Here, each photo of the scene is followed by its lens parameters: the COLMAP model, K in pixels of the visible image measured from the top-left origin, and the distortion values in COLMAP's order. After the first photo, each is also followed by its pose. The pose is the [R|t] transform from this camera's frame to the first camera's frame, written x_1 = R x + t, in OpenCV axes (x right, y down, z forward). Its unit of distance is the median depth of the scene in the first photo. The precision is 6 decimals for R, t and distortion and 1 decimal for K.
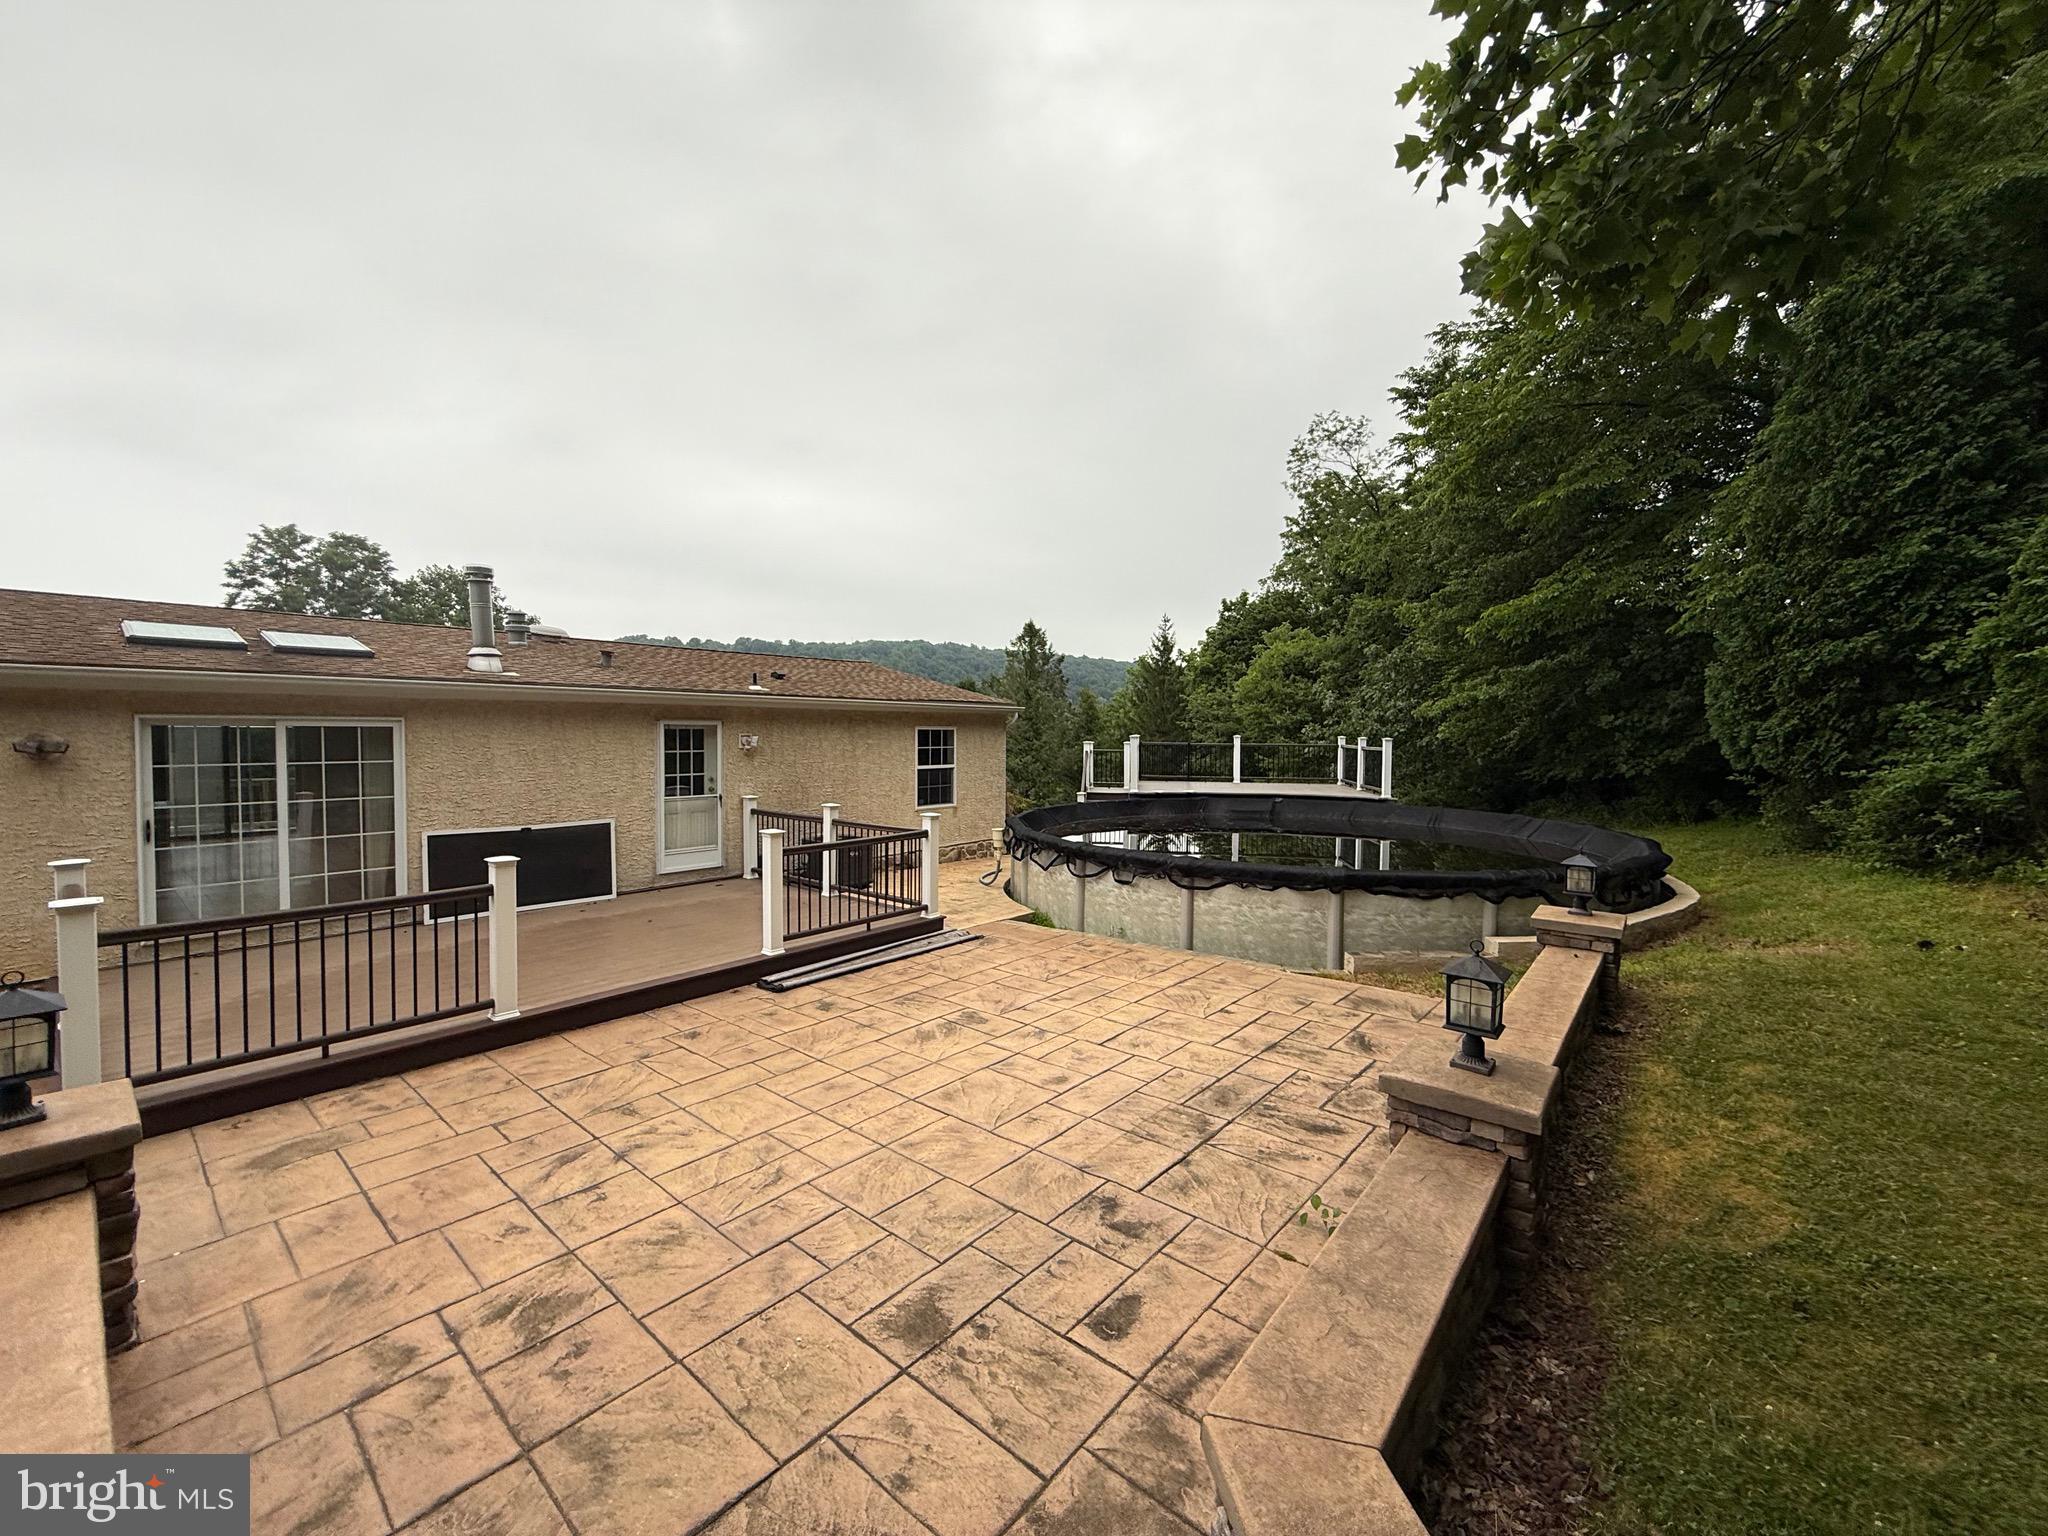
lens RADIAL K [[813.5, 0, 1023.7], [0, 813.5, 764.0], [0, 0, 1]] dist [-0.006768, 0.001039]
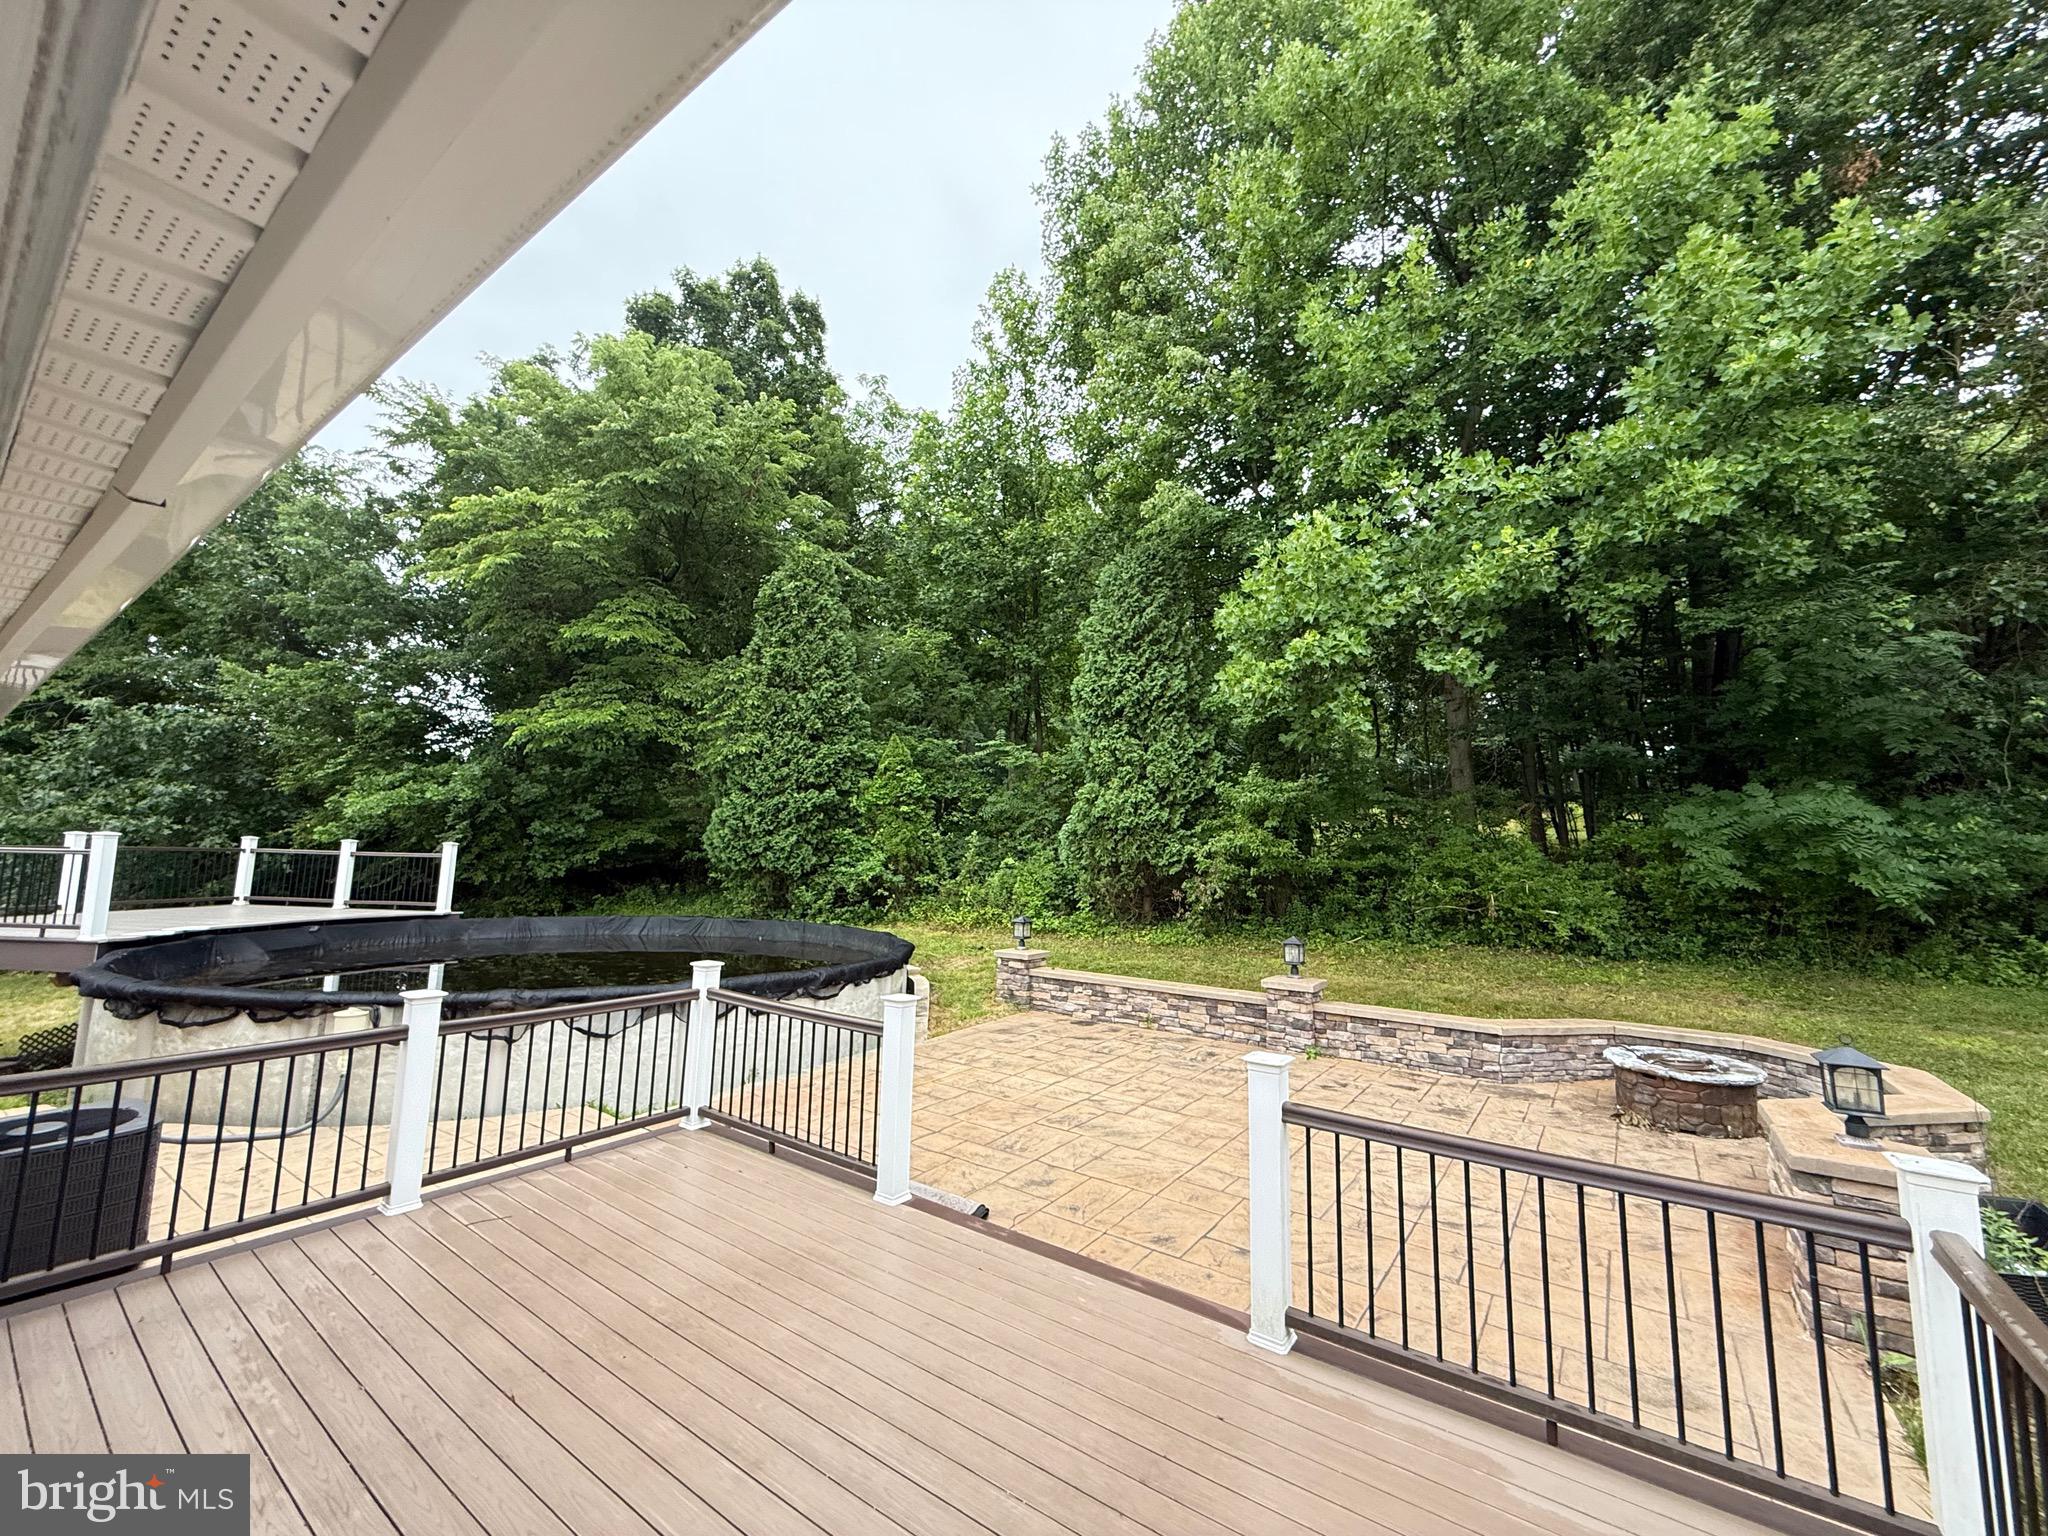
lens RADIAL K [[813.5, 0, 1023.8], [0, 813.5, 757.2], [0, 0, 1]] dist [-0.006768, 0.001039]
pose [[-0.089823, 0.114567, 0.989346, -0.454423], [0.007768, 0.993412, -0.114332, -0.015303], [-0.995927, -0.002585, -0.090121, 0.447337]]
